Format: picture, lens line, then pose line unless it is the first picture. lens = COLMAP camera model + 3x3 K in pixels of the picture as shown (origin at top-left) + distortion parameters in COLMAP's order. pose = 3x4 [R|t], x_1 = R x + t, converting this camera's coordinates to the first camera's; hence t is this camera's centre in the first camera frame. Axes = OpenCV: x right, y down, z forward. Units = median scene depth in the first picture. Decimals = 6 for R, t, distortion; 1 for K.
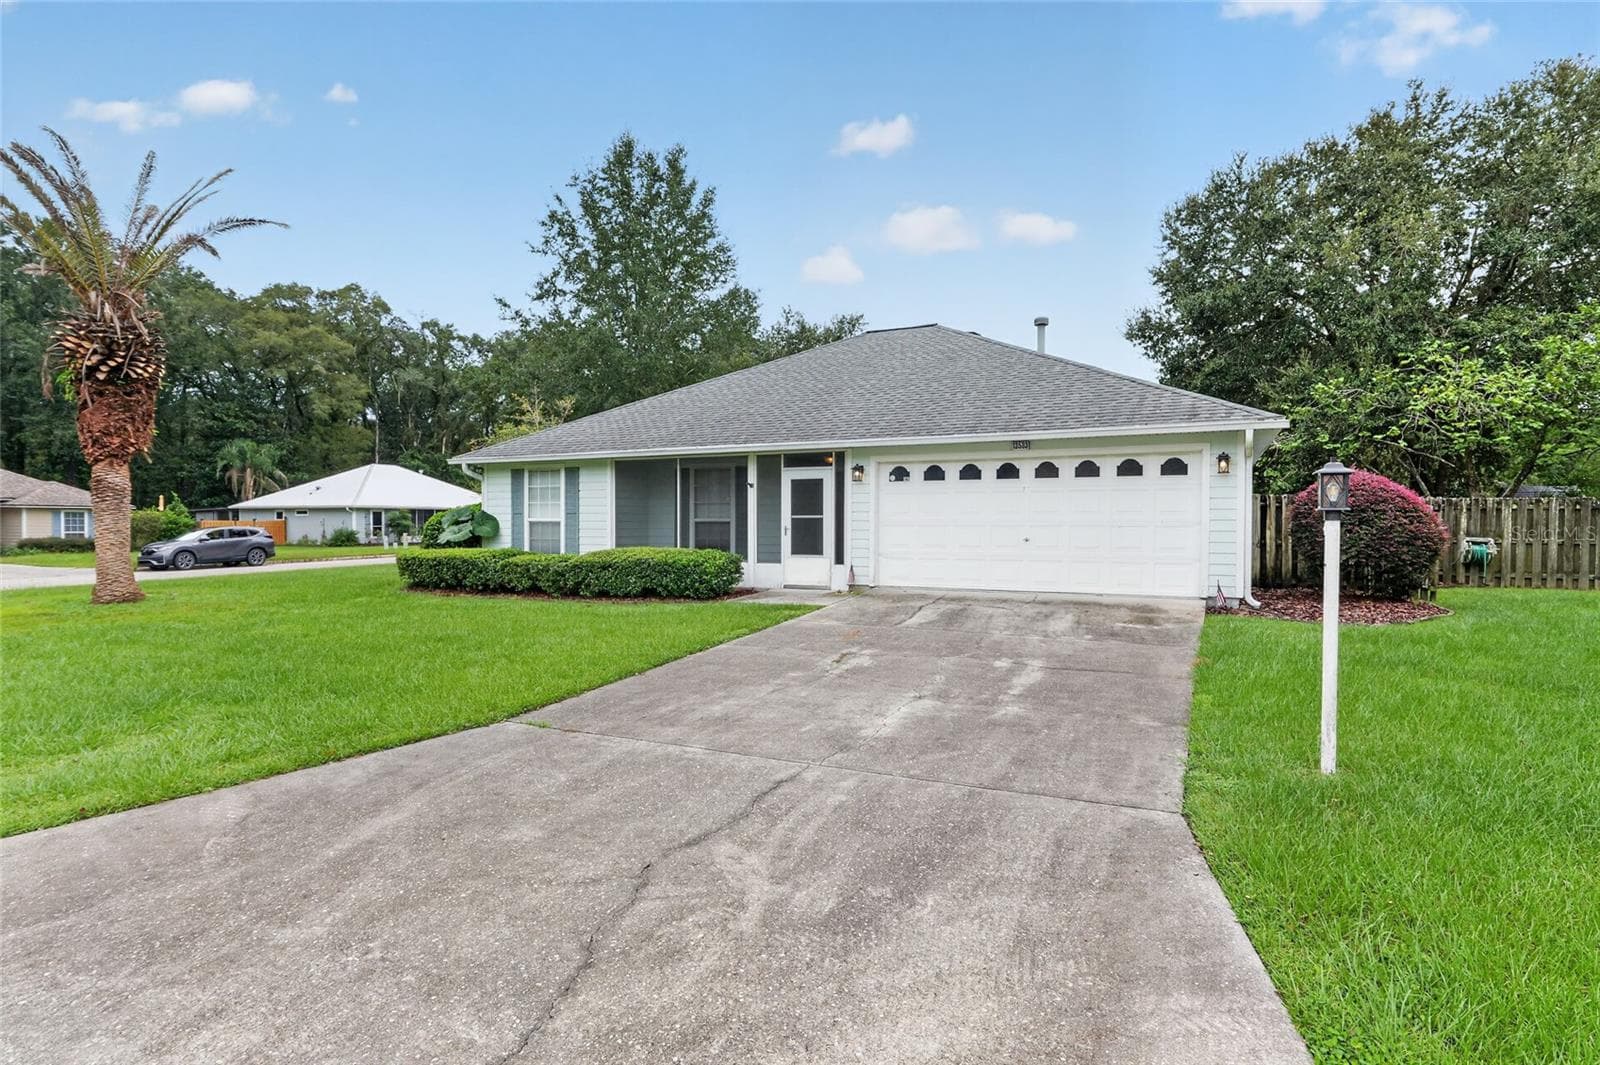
lens RADIAL K [[831.3, 0, 798.6], [0, 831.3, 525.3], [0, 0, 1]] dist [0.000796, 0.001309]
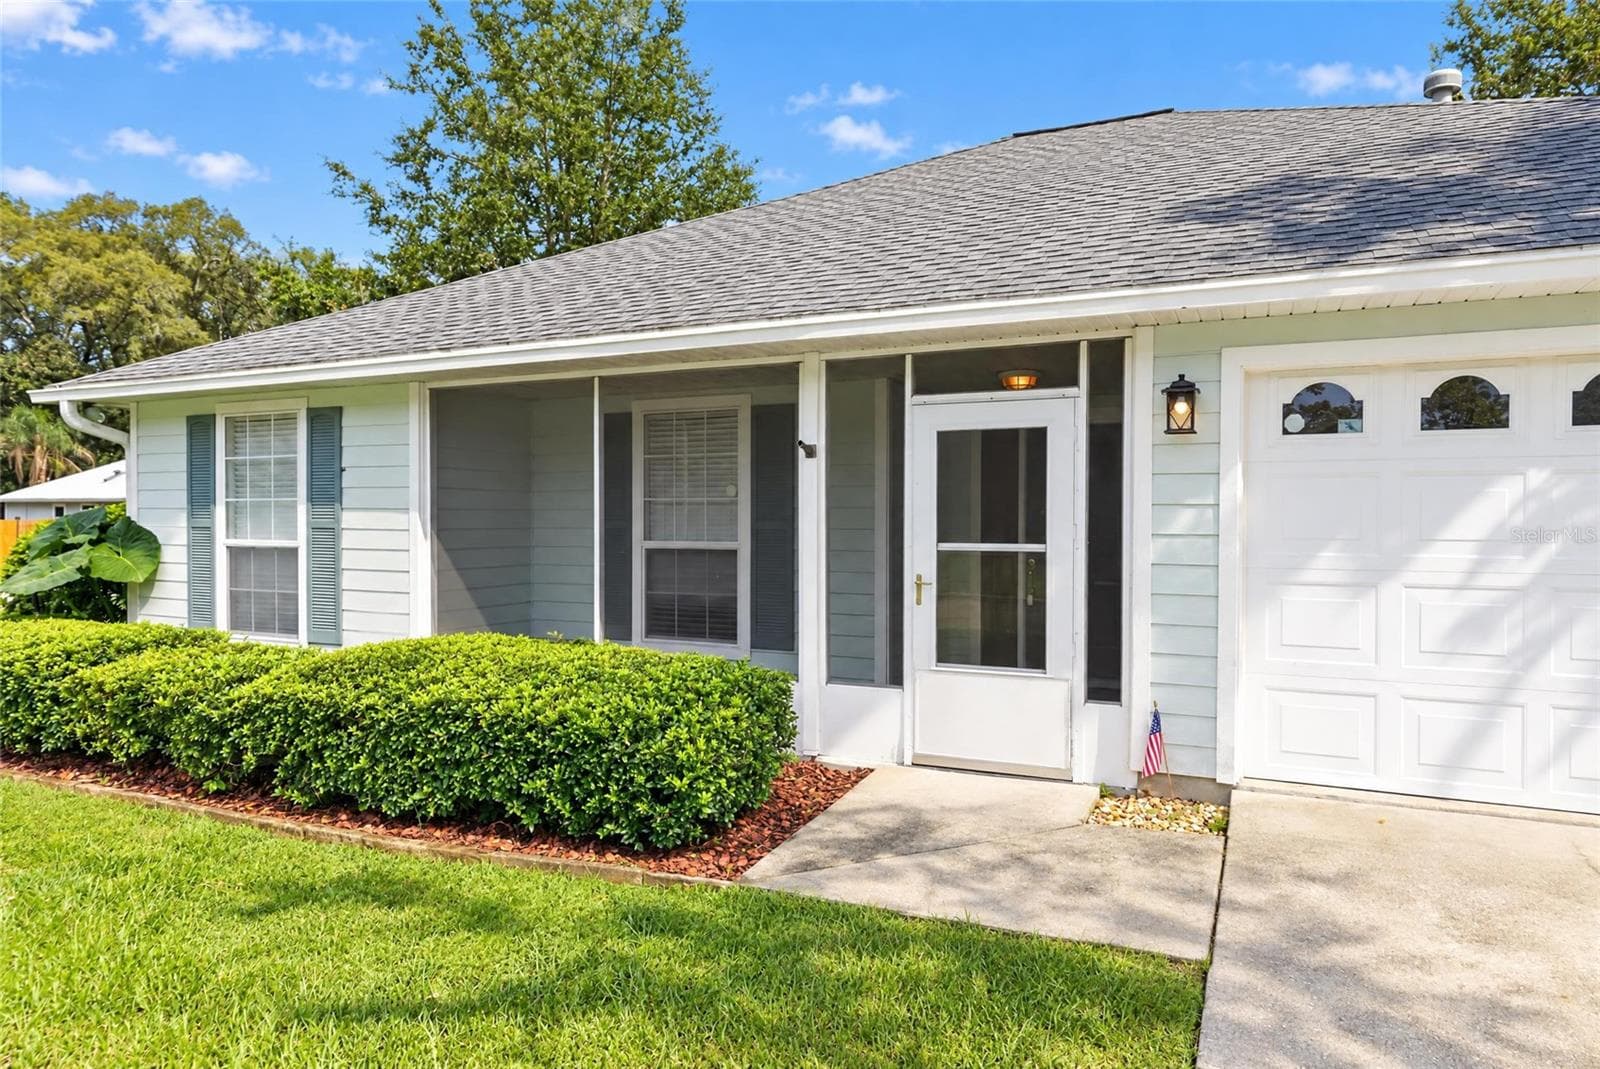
lens RADIAL K [[1009.5, 0, 809.2], [0, 1009.5, 533.7], [0, 0, 1]] dist [0.000264, 0.001832]
pose [[0.999720, 0.001164, 0.023641, -0.057753], [-0.001447, 0.999927, 0.011966, -0.017004], [-0.023625, -0.011997, 0.999649, 0.510115]]
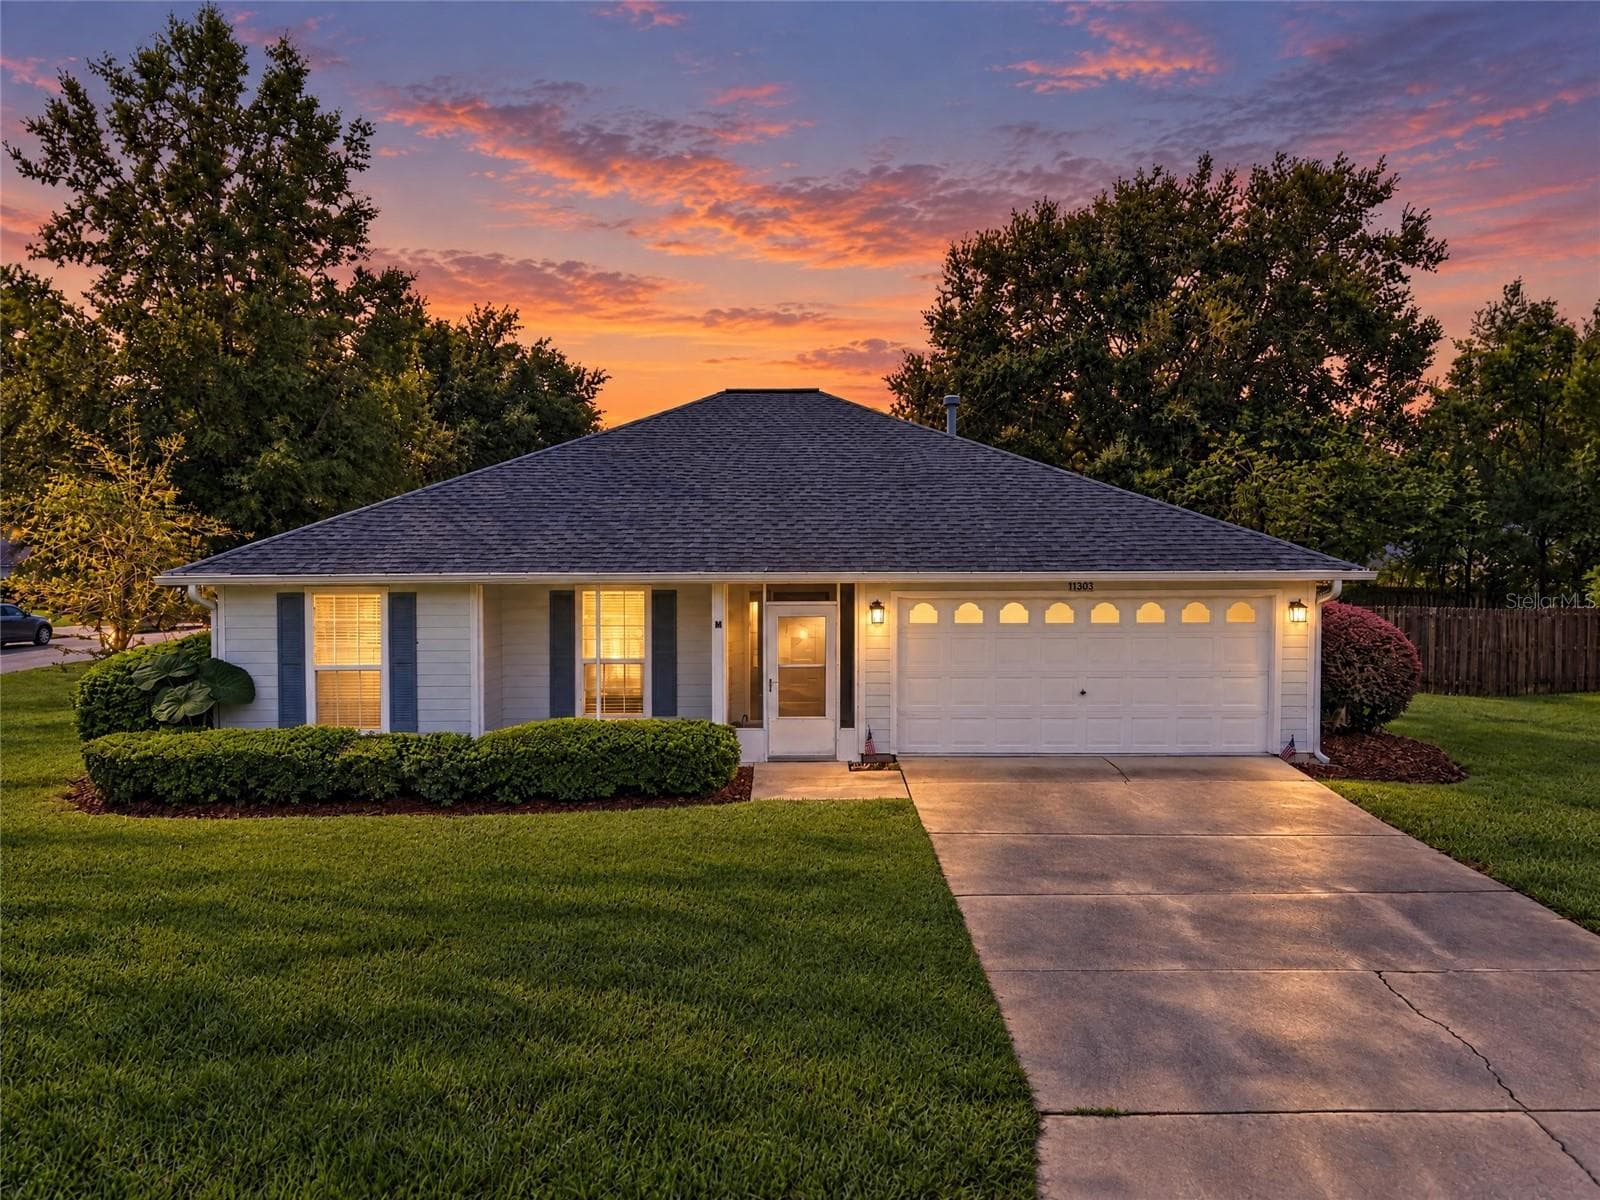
lens RADIAL K [[1046.5, 0, 796.5], [0, 1046.5, 604.7], [0, 0, 1]] dist [0.028614, -0.005226]
pose [[0.898810, -0.021291, 0.437822, -0.342771], [0.006495, 0.999357, 0.035265, -0.083796], [-0.438291, -0.028853, 0.898370, 0.121745]]
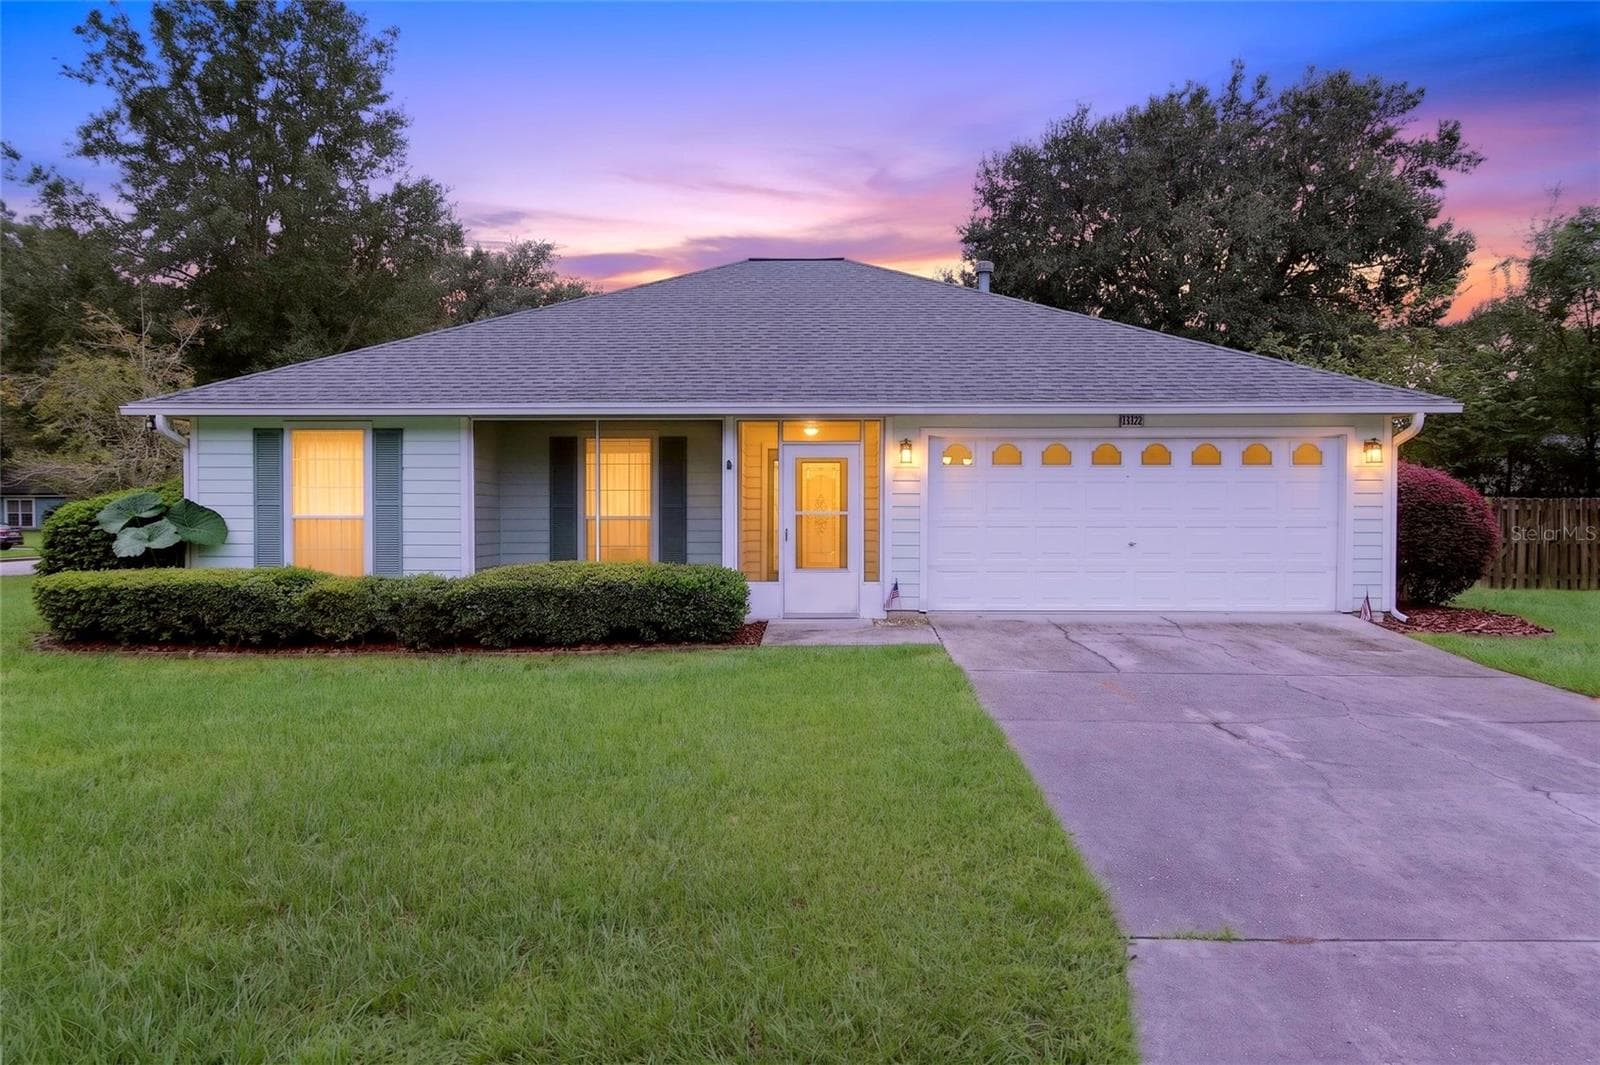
lens RADIAL K [[1009.5, 0, 809.2], [0, 1009.5, 531.7], [0, 0, 1]] dist [0.000264, 0.001832]
pose [[0.906603, -0.005329, 0.421951, -0.293365], [0.000236, 0.999927, 0.012120, -0.004263], [-0.421985, -0.010889, 0.906538, 0.206554]]
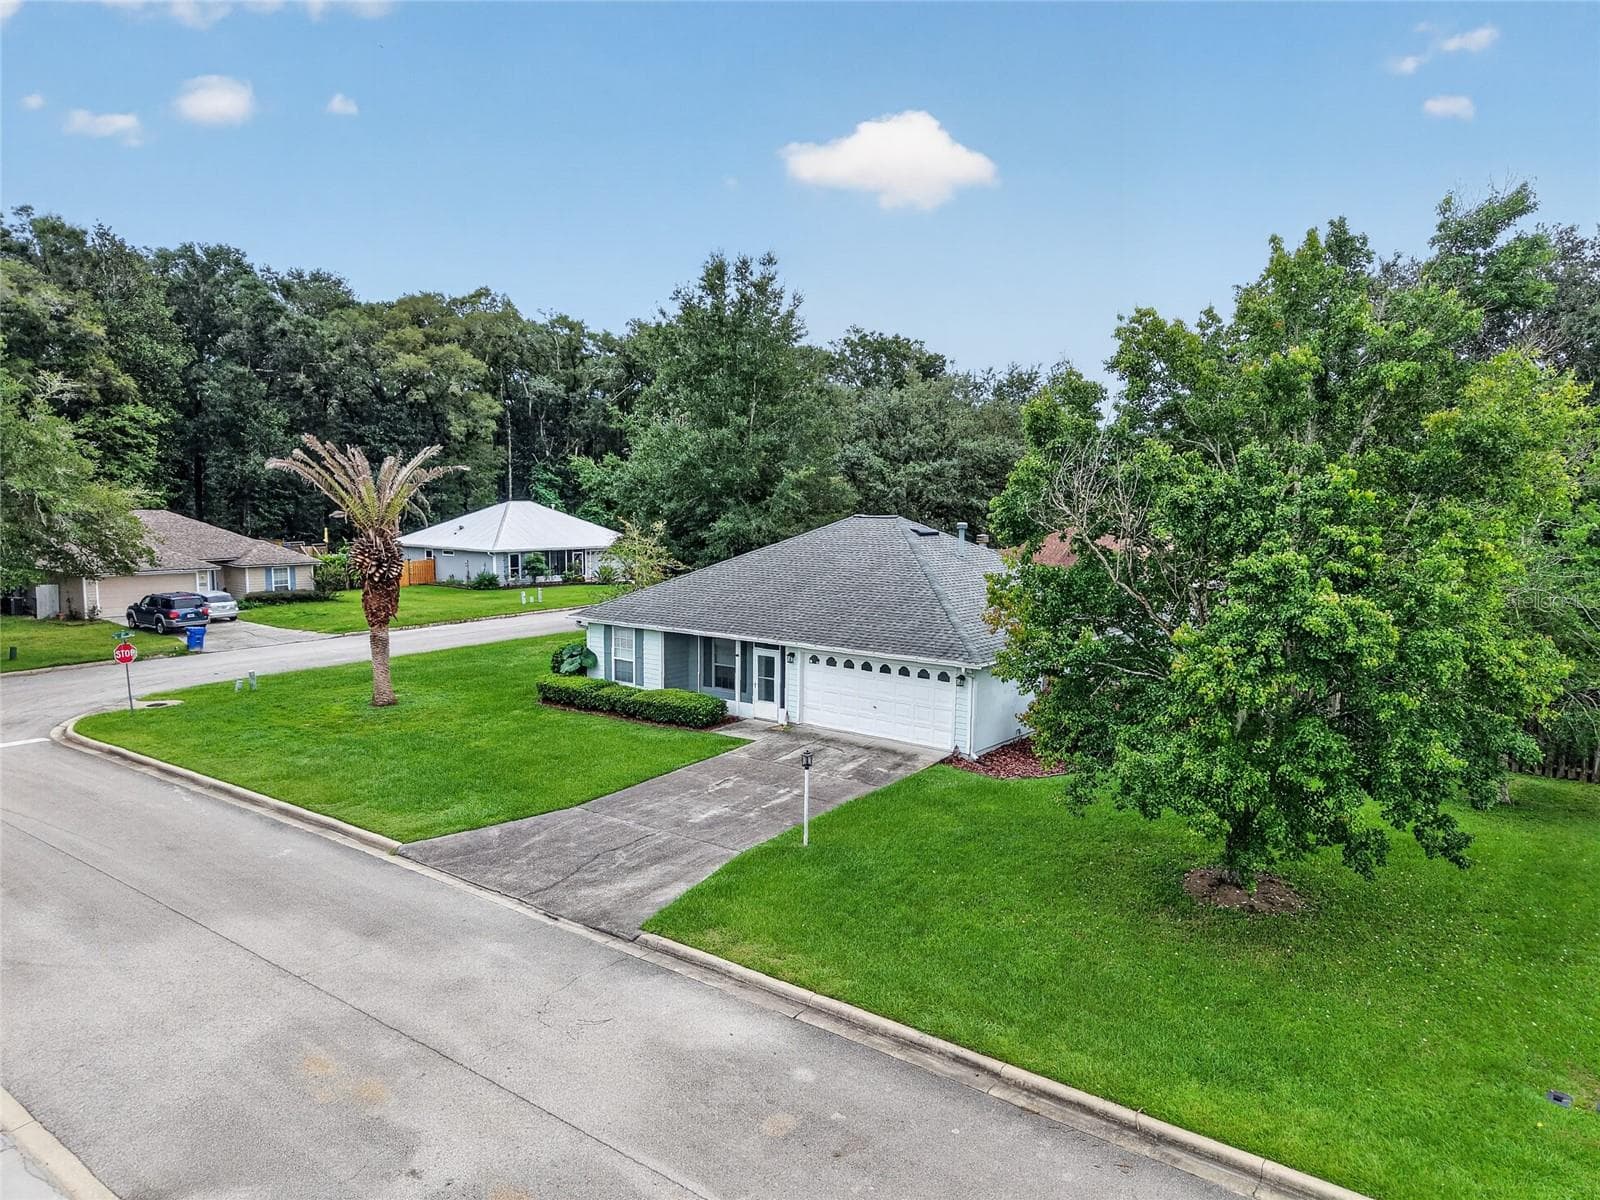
lens RADIAL K [[1046.5, 0, 796.5], [0, 1046.5, 604.7], [0, 0, 1]] dist [0.028614, -0.005226]
pose [[0.979694, 0.028684, -0.198438, 0.397196], [-0.009982, 0.995464, 0.094611, -0.293969], [0.200251, -0.090709, 0.975536, -0.837880]]
